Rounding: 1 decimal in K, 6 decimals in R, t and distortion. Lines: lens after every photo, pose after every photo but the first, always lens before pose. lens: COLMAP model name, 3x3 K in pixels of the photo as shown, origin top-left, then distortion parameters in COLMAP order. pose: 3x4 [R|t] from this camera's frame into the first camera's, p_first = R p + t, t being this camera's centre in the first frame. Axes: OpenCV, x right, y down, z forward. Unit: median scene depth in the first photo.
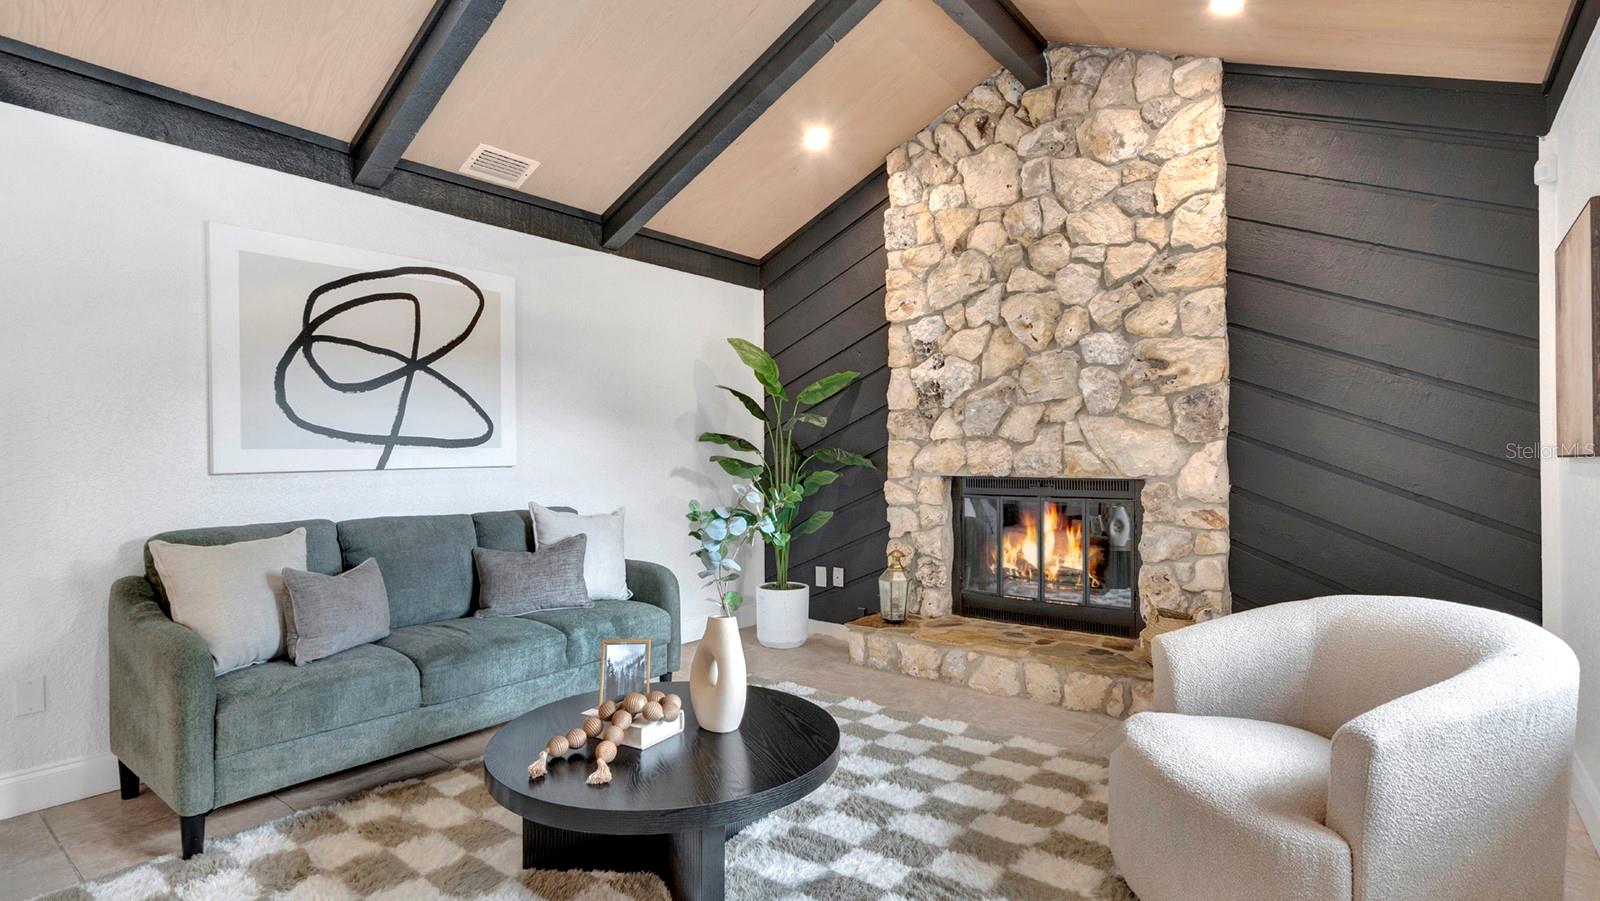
lens RADIAL K [[760.0, 0, 775.5], [0, 760.0, 455.7], [0, 0, 1]] dist [-0.001177, 0.001824]
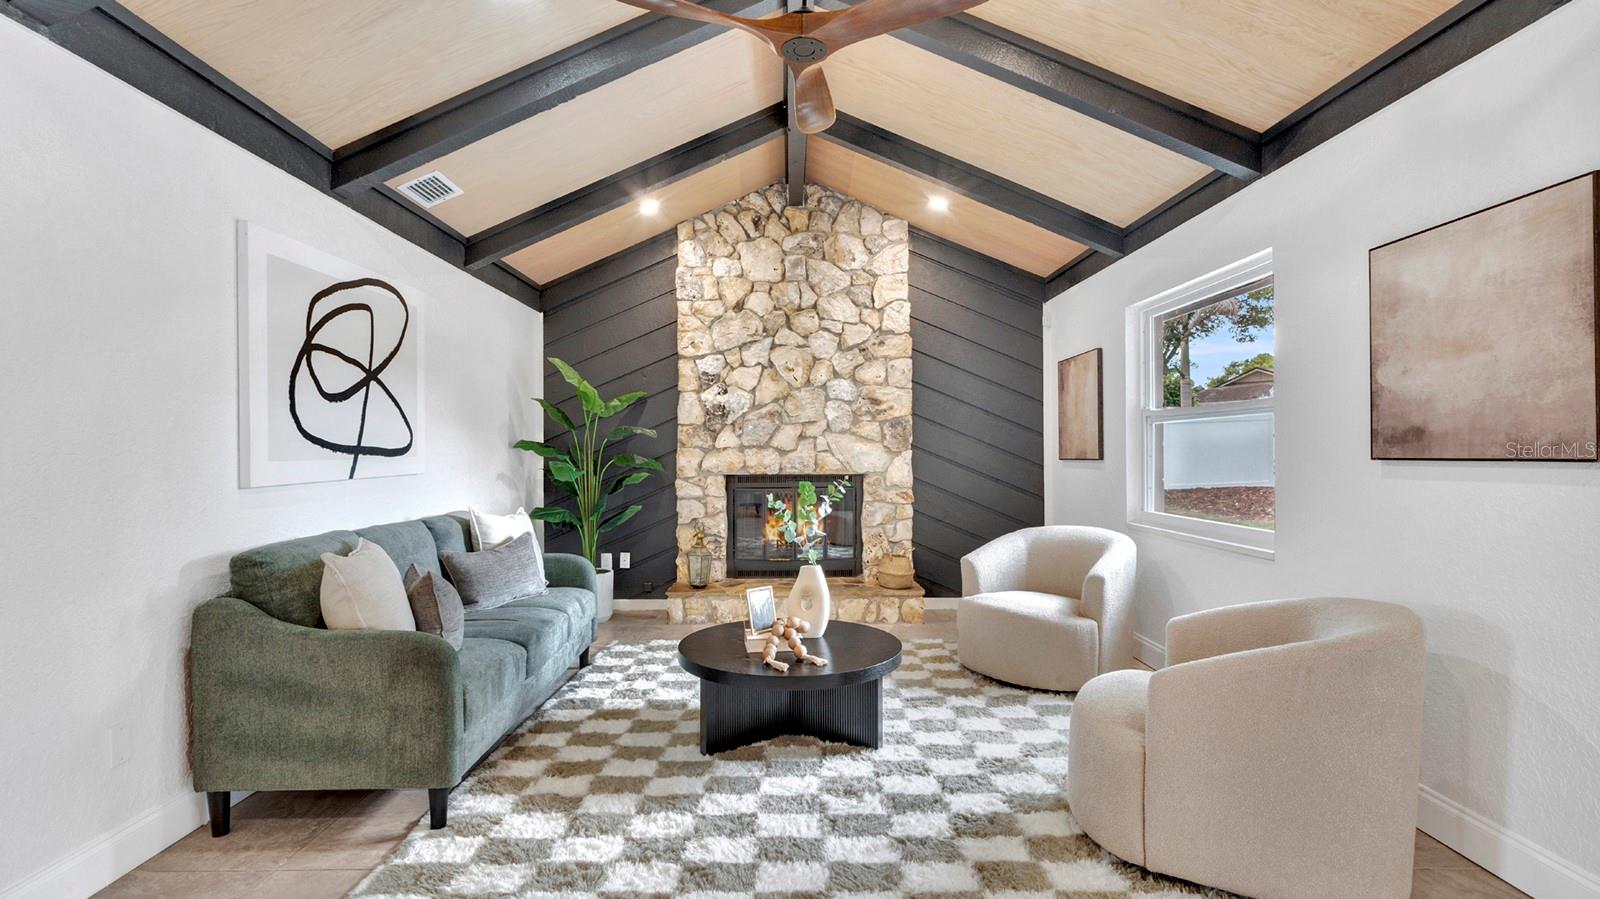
lens RADIAL K [[743.6, 0, 763.5], [0, 743.6, 452.4], [0, 0, 1]] dist [-0.003678, 0.002523]
pose [[0.792948, -0.002016, 0.609286, -0.599111], [0.003683, 0.999992, -0.001484, -0.012201], [-0.609279, 0.003421, 0.792949, -0.092435]]
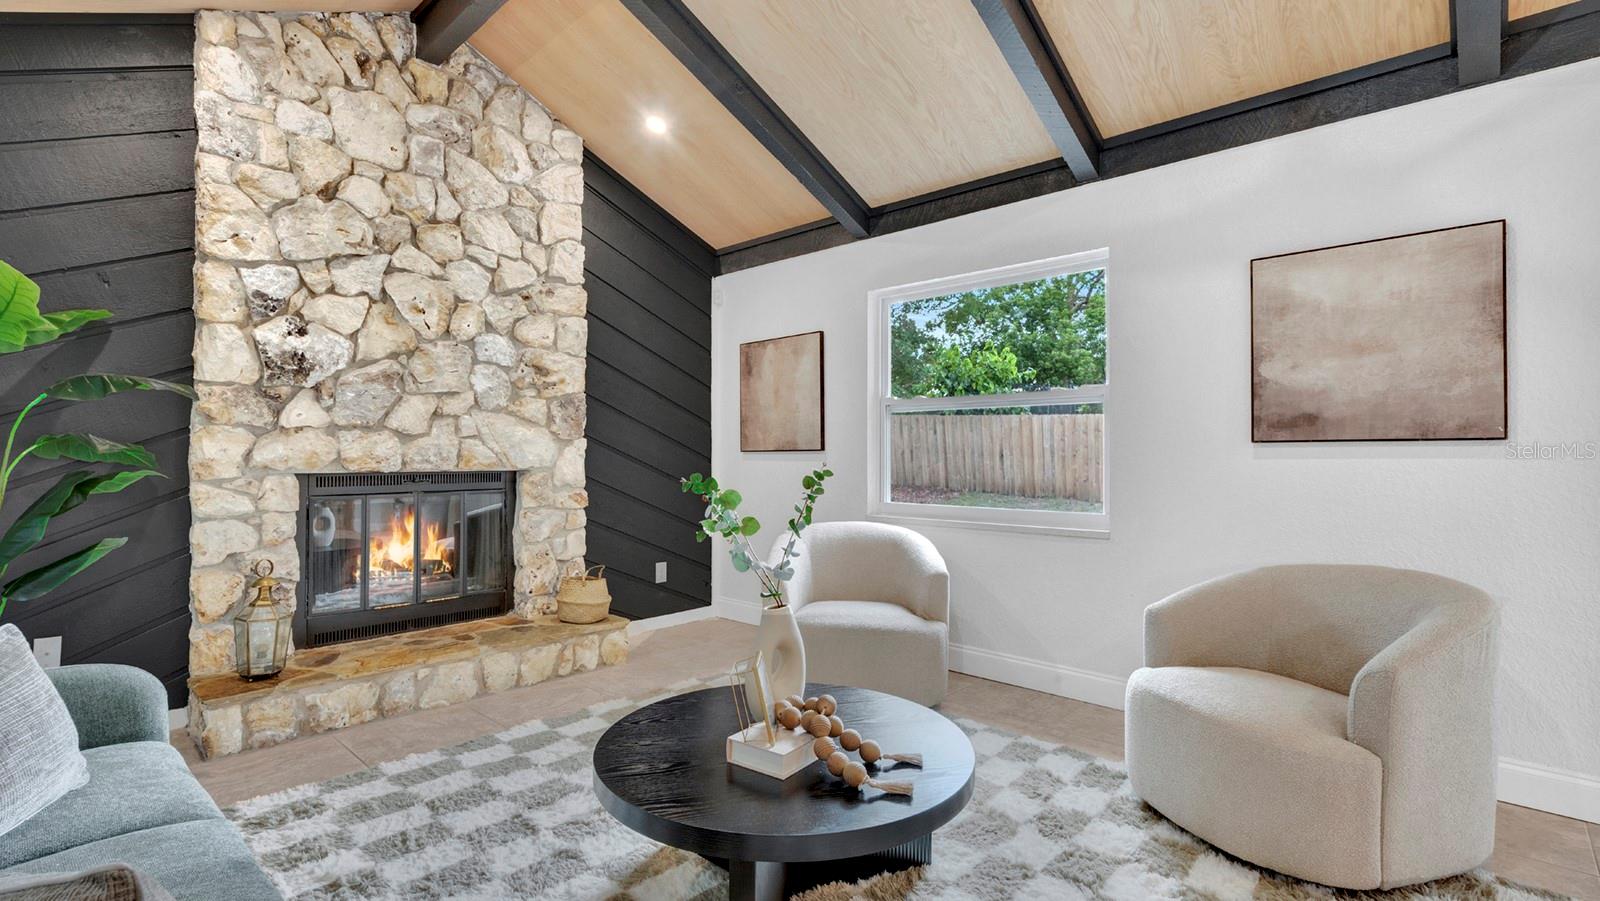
lens RADIAL K [[743.6, 0, 777.2], [0, 743.6, 453.2], [0, 0, 1]] dist [-0.003678, 0.002523]
pose [[0.089387, 0.004135, 0.995988, -0.567153], [-0.000750, 0.999991, -0.004084, 0.009234], [-0.995997, -0.000382, 0.089390, 0.504373]]
